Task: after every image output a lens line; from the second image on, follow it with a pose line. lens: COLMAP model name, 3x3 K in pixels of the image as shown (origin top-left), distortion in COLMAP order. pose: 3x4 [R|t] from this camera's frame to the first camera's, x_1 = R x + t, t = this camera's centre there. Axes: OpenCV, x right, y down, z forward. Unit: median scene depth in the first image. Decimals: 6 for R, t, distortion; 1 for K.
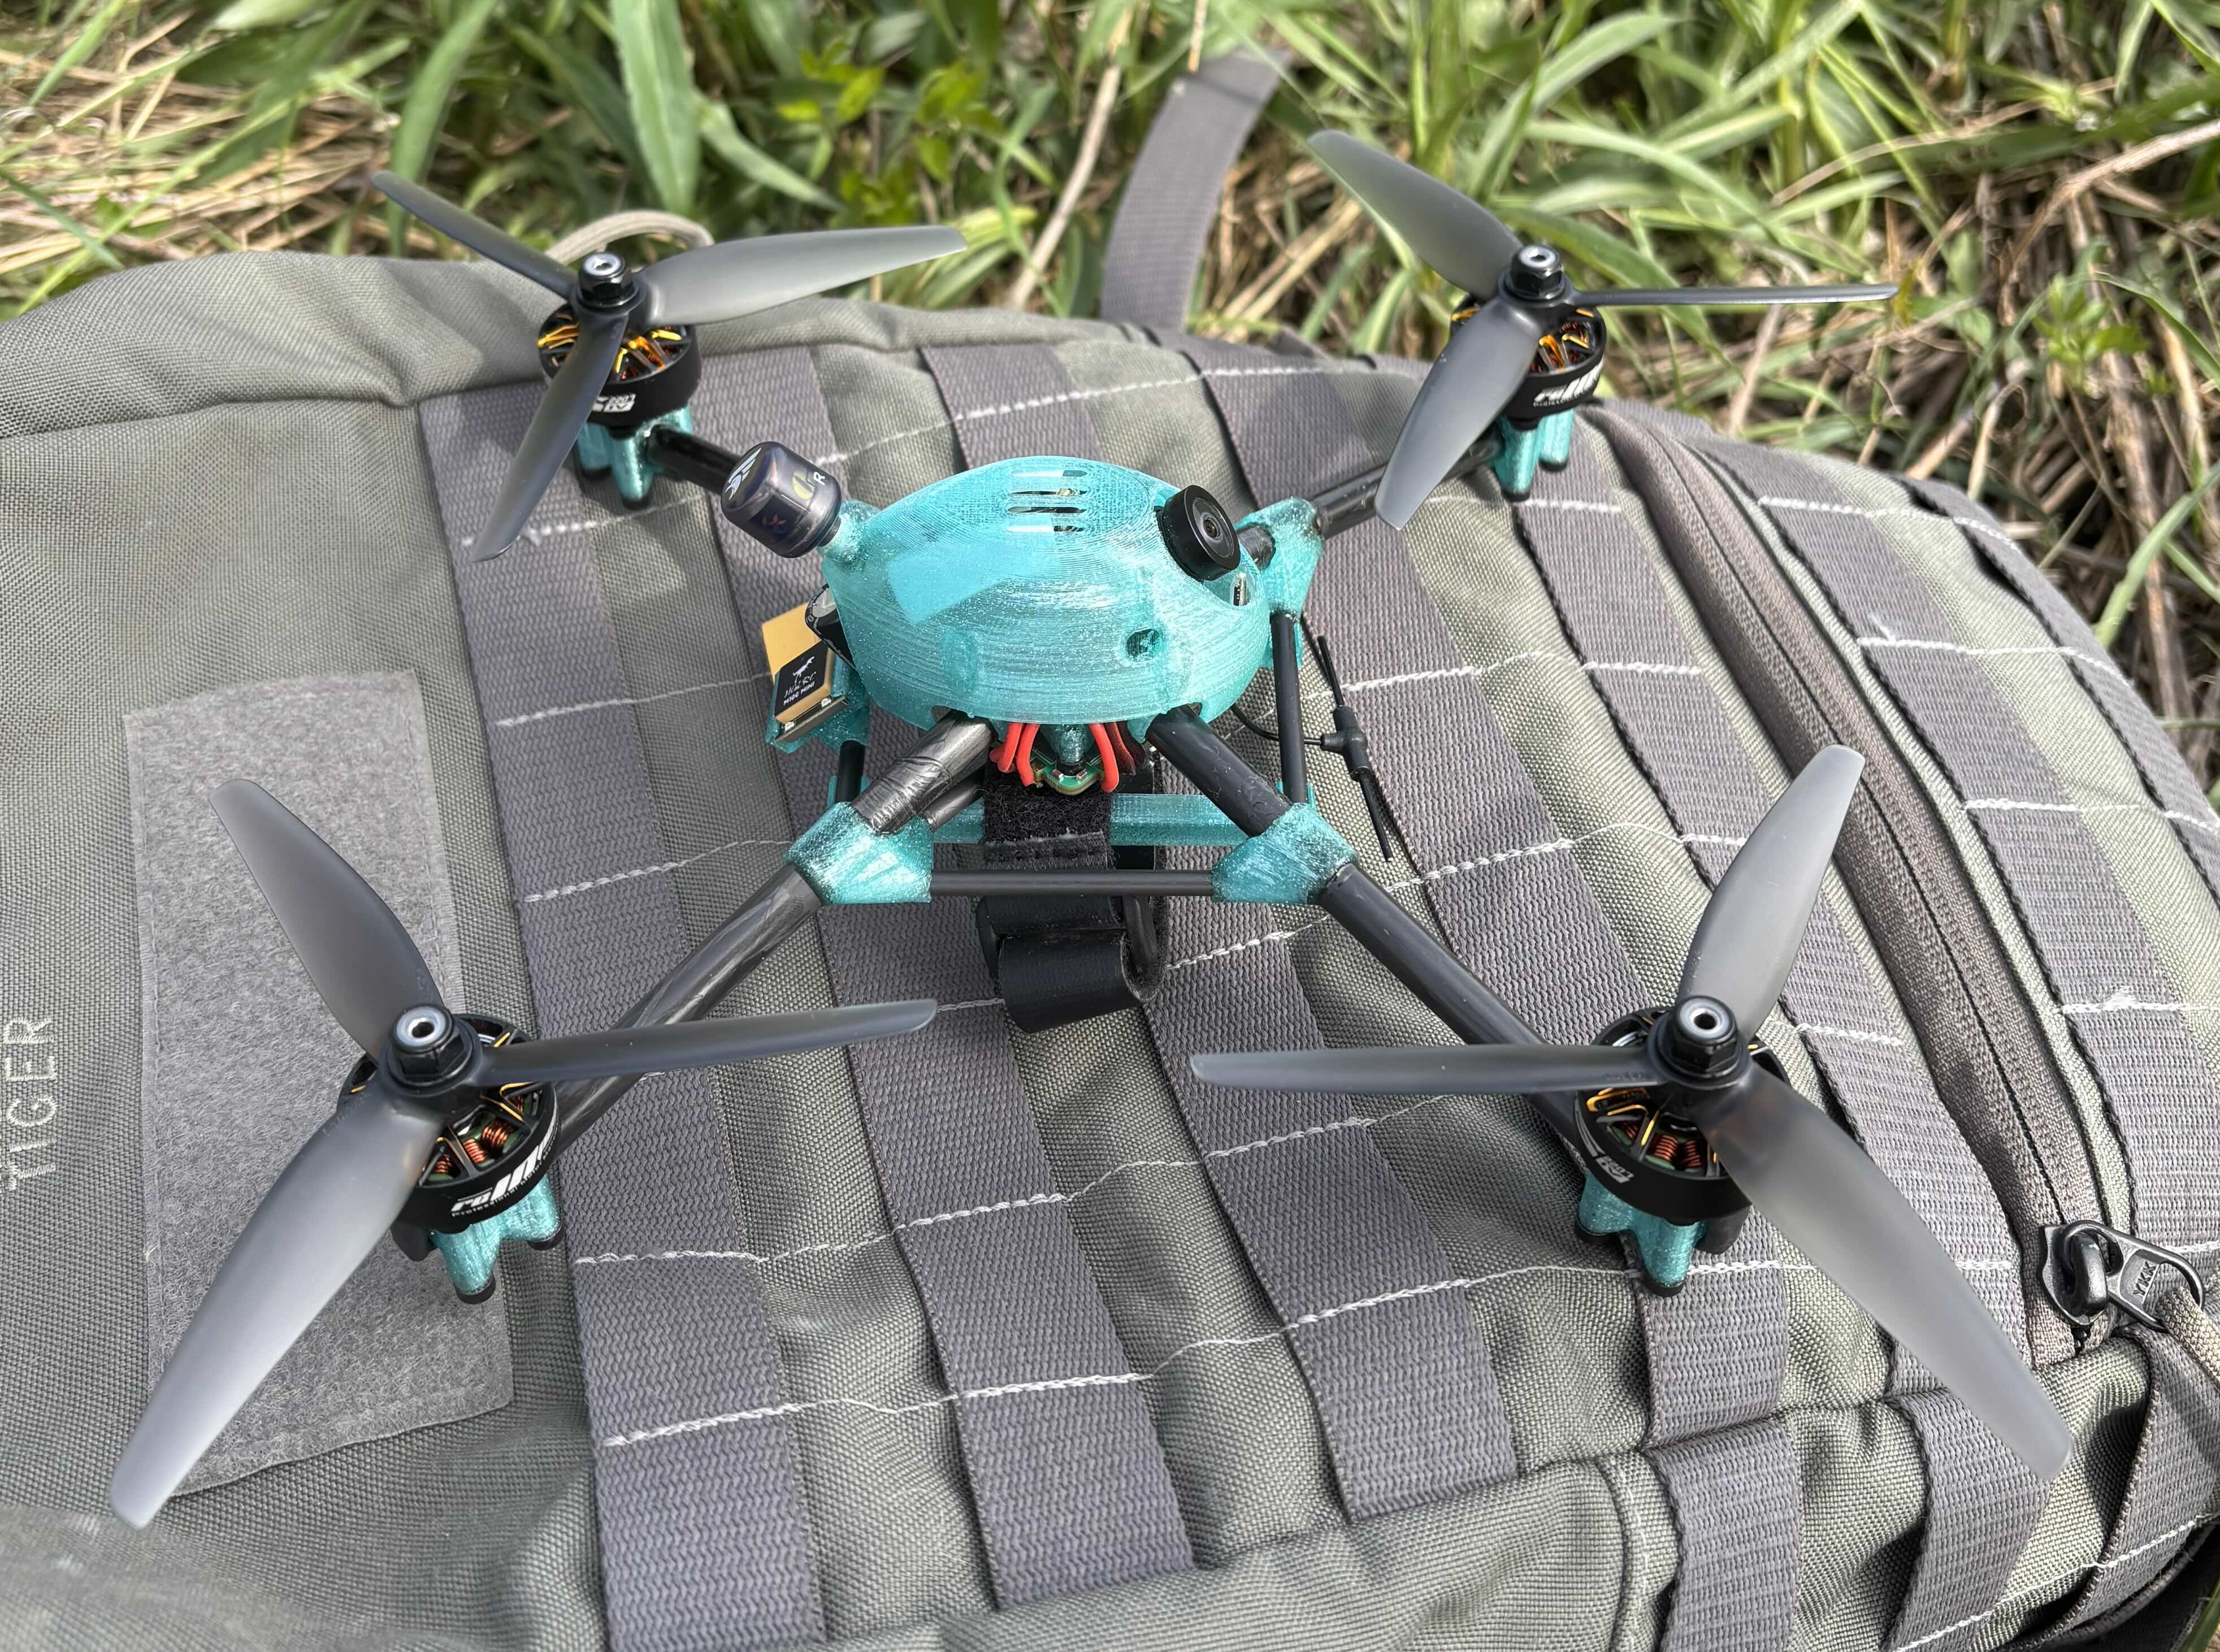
lens RADIAL K [[2398.1, 0, 1119.8], [0, 2398.1, 706.7], [0, 0, 1]] dist [0.070874, -0.220334]
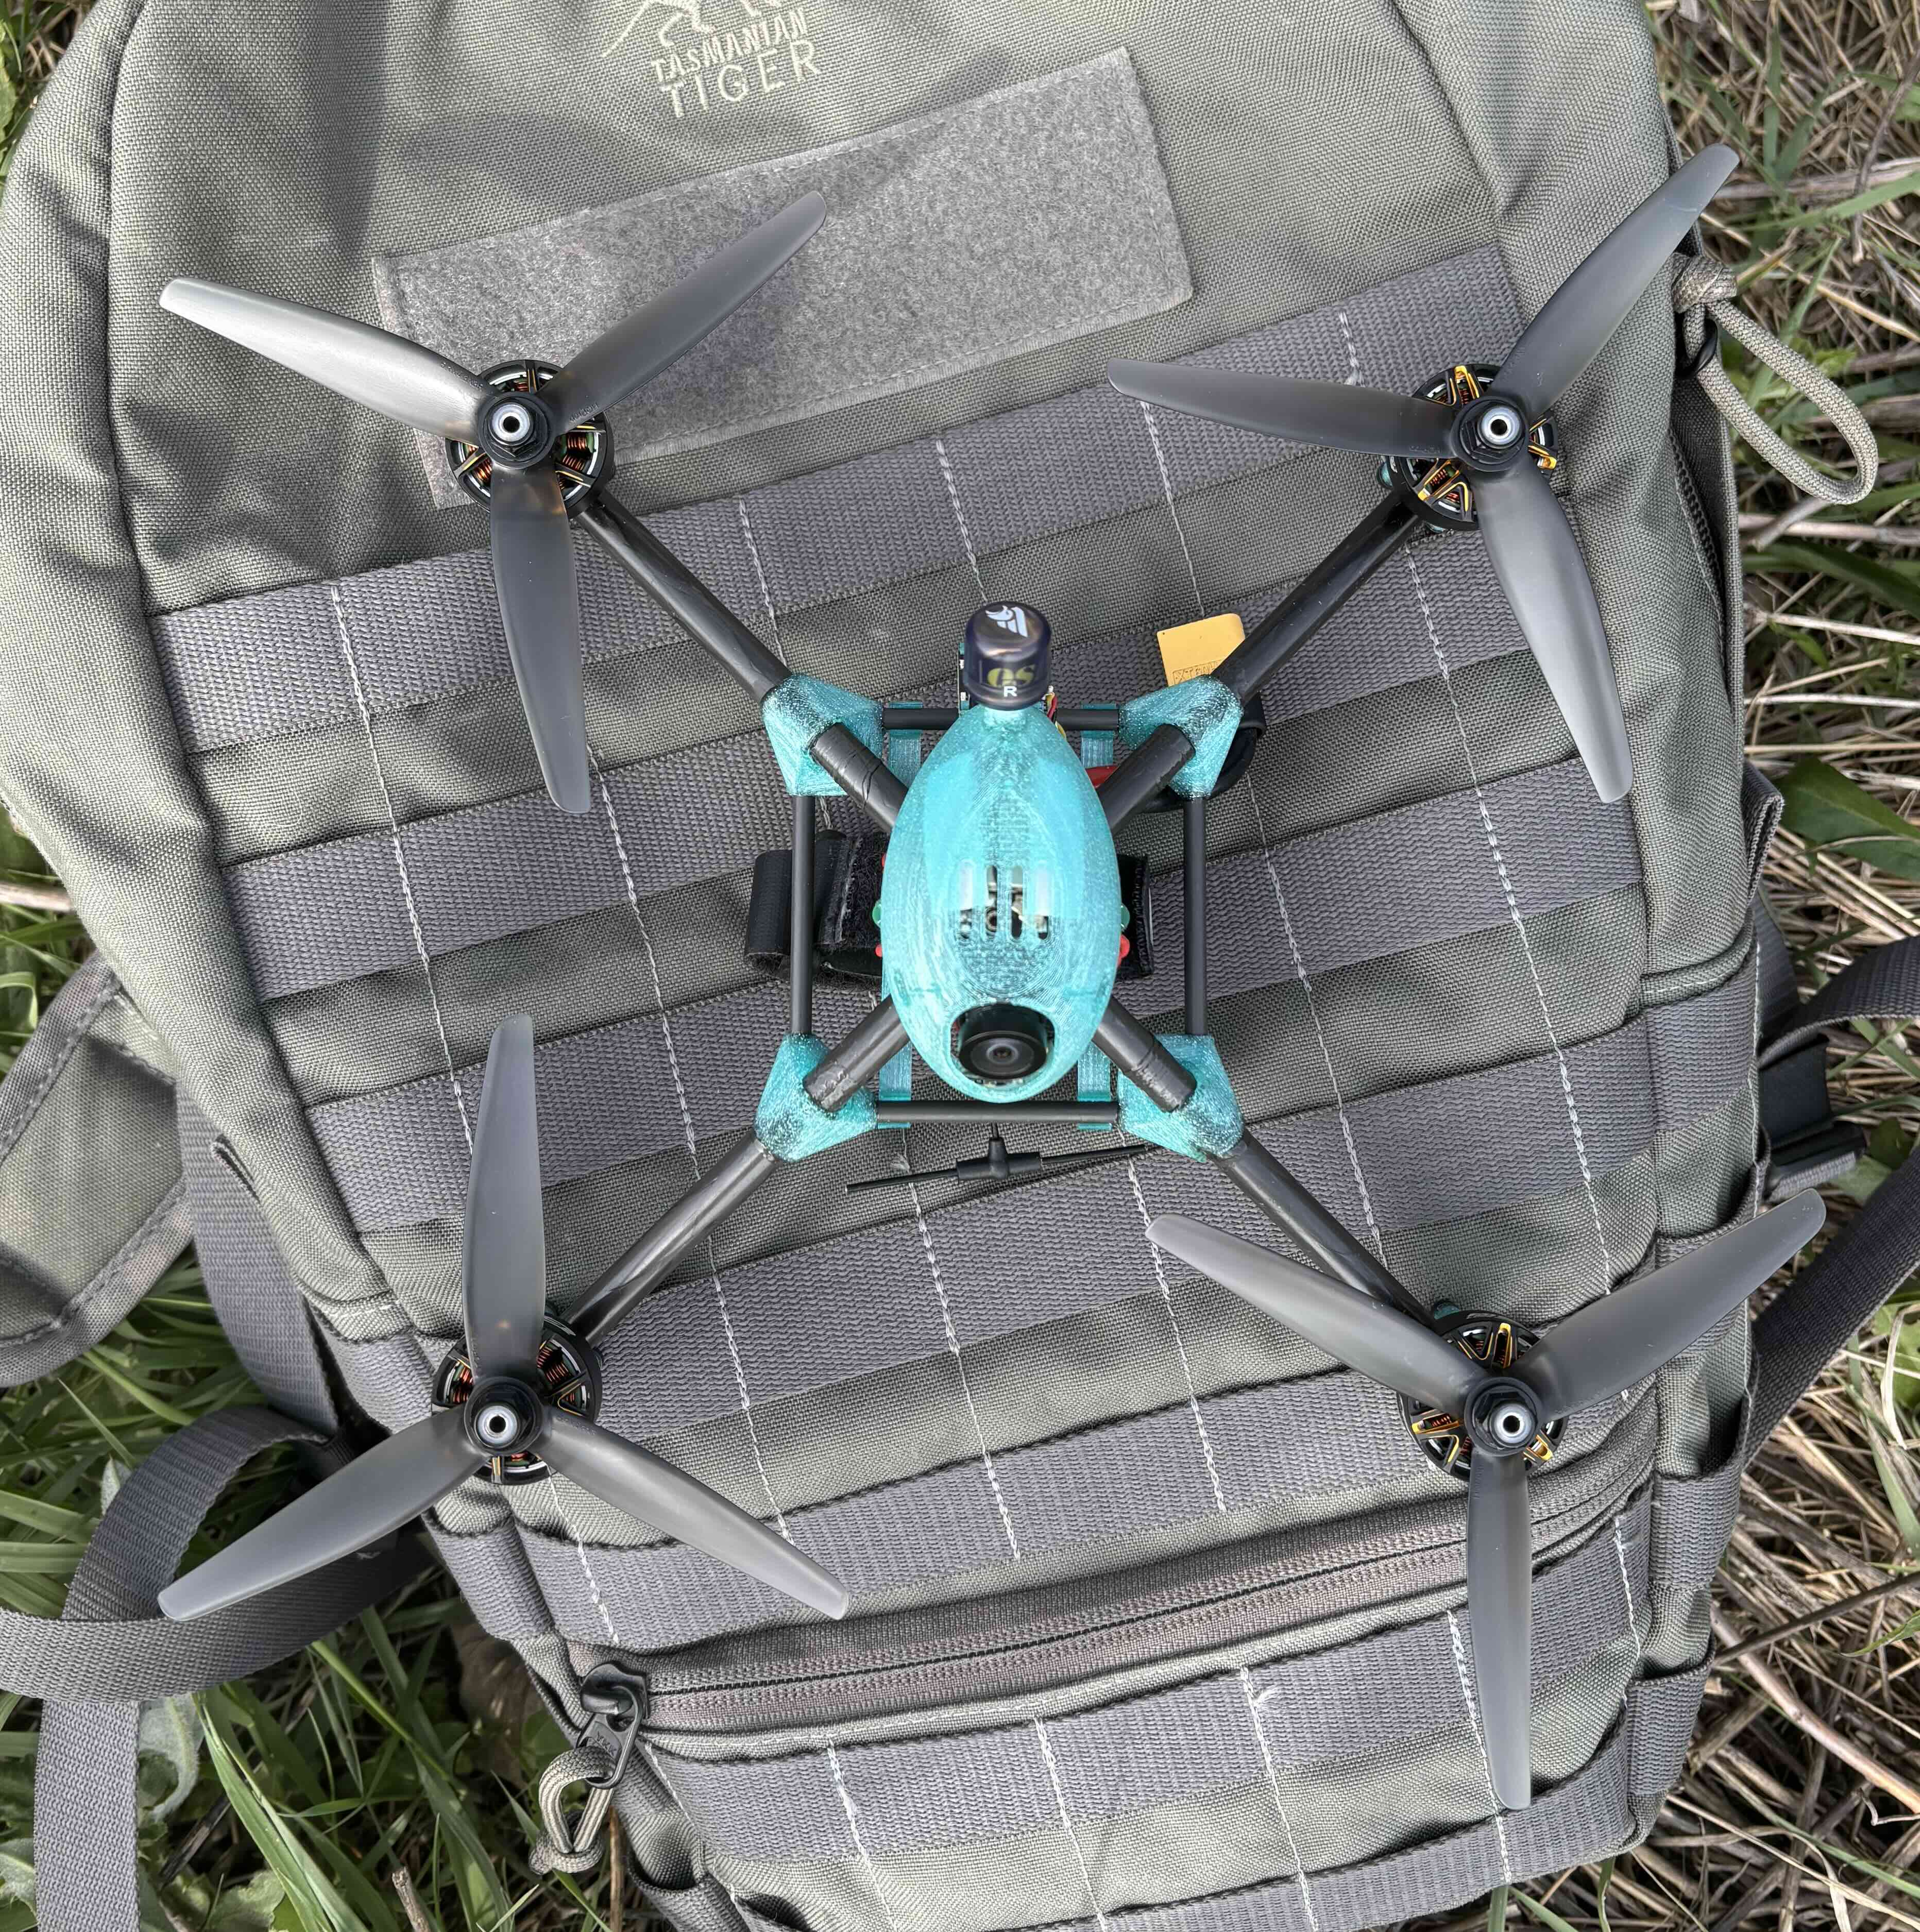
lens RADIAL K [[2160.3, 0, 953.3], [0, 2160.3, 760.4], [0, 0, 1]] dist [0.125178, -0.377517]
pose [[-0.008698, 0.999179, -0.039580, -0.051409], [-0.730493, 0.020681, 0.682607, -0.675863], [0.682865, 0.034850, 0.729713, 0.252910]]
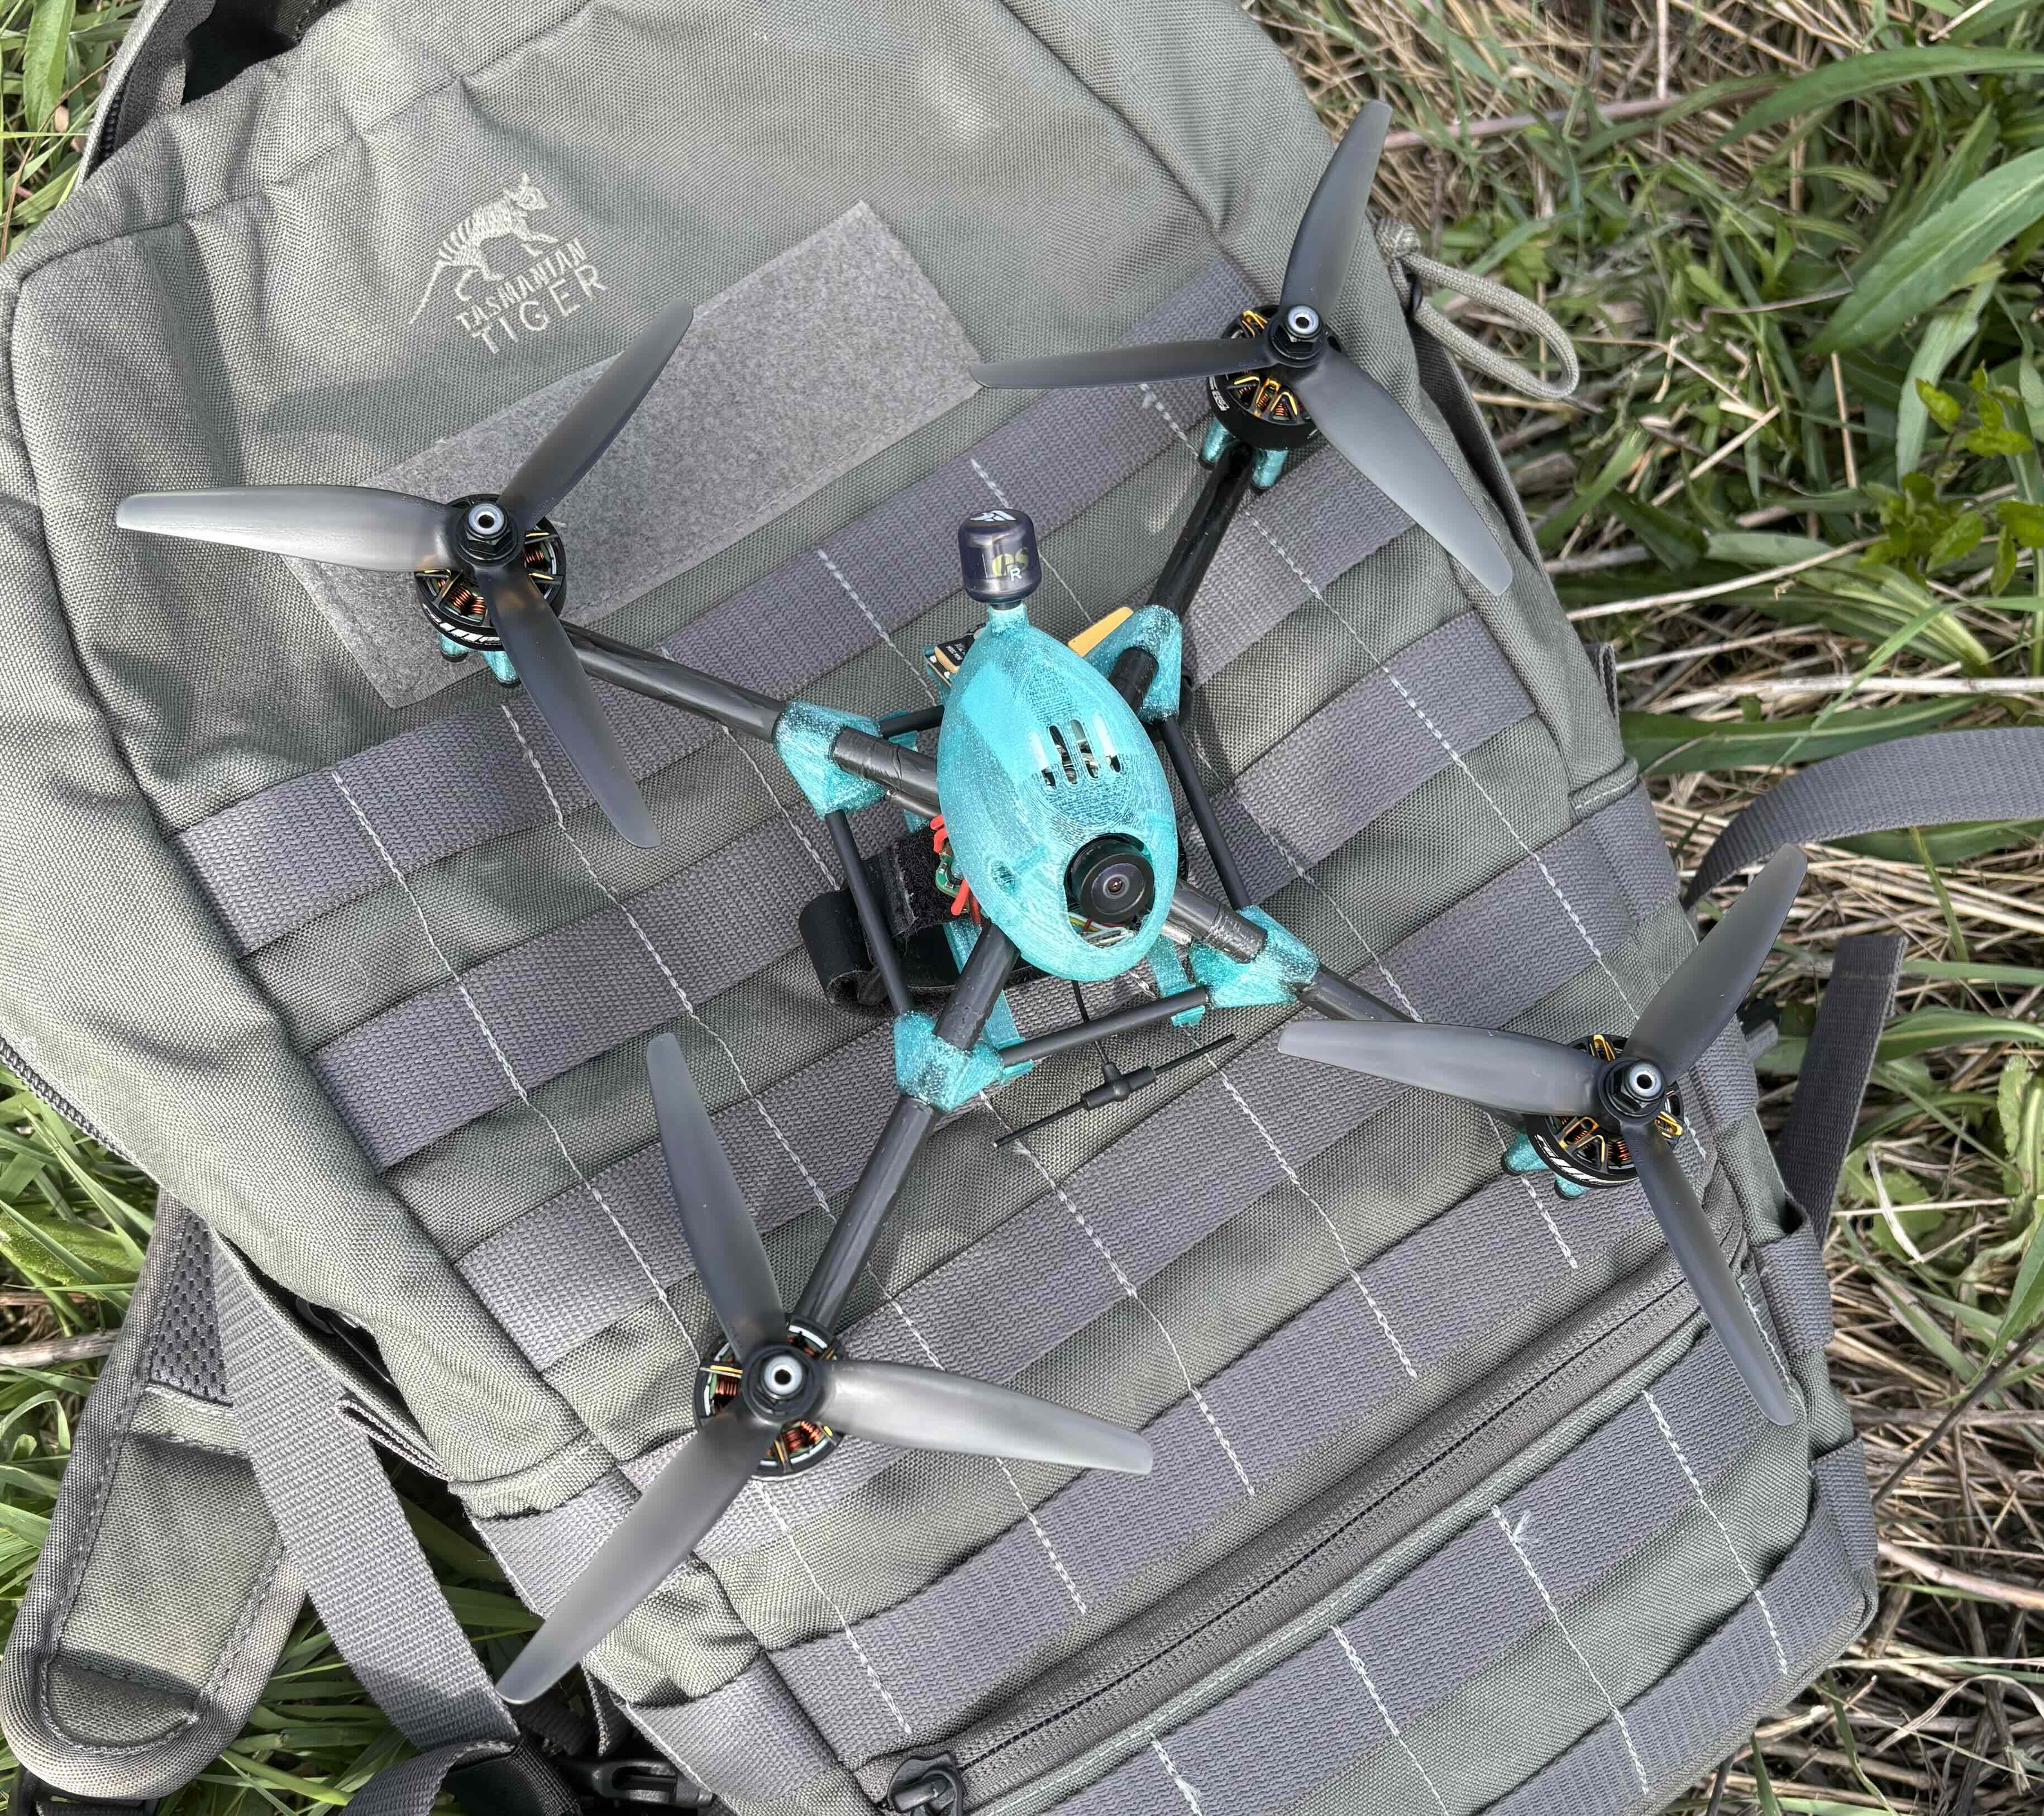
lens RADIAL K [[2303.3, 0, 1019.6], [0, 2303.3, 1034.7], [0, 0, 1]] dist [0.206487, -0.691392]
pose [[0.341880, 0.911455, -0.228842, 0.326123], [-0.777169, 0.411128, 0.476426, -0.513566], [0.528325, 0.014968, 0.848911, 0.007269]]
